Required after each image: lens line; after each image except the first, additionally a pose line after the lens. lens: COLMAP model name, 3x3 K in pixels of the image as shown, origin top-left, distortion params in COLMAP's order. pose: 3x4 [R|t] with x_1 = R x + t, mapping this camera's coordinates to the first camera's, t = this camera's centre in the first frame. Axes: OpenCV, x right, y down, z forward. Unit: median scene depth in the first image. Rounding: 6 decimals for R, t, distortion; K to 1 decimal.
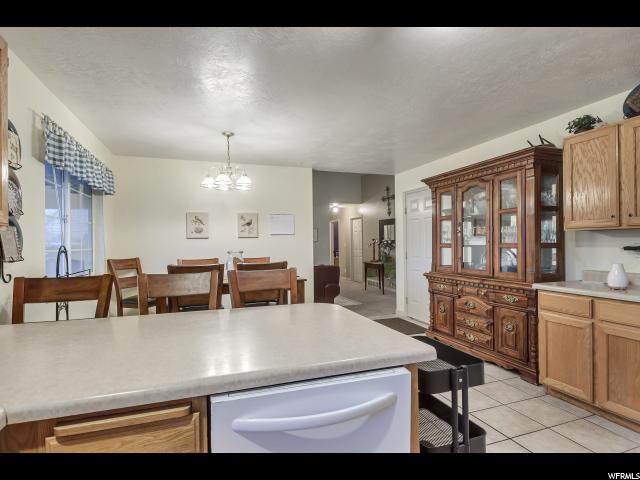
lens RADIAL K [[329.5, 0, 320.0], [0, 329.5, 240.0], [0, 0, 1]] dist [-0.002897, -0.000134]
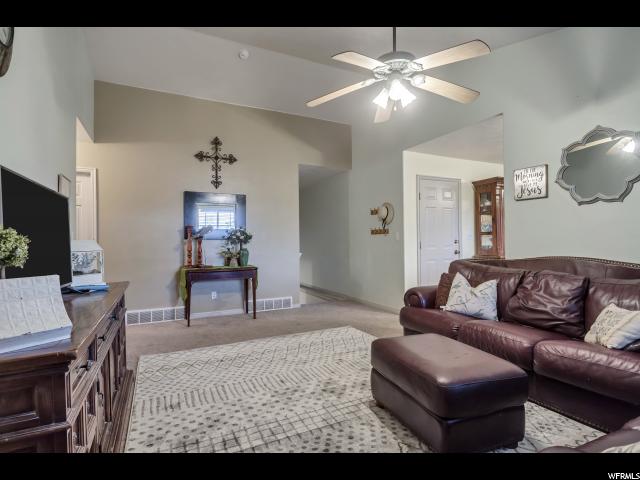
lens RADIAL K [[329.5, 0, 320.0], [0, 329.5, 240.0], [0, 0, 1]] dist [-0.002897, -0.000134]
pose [[-0.114044, 0.016981, 0.993331, -0.315611], [0.003141, 0.999855, -0.016732, 0.023853], [-0.993471, 0.001211, -0.114080, 0.712229]]
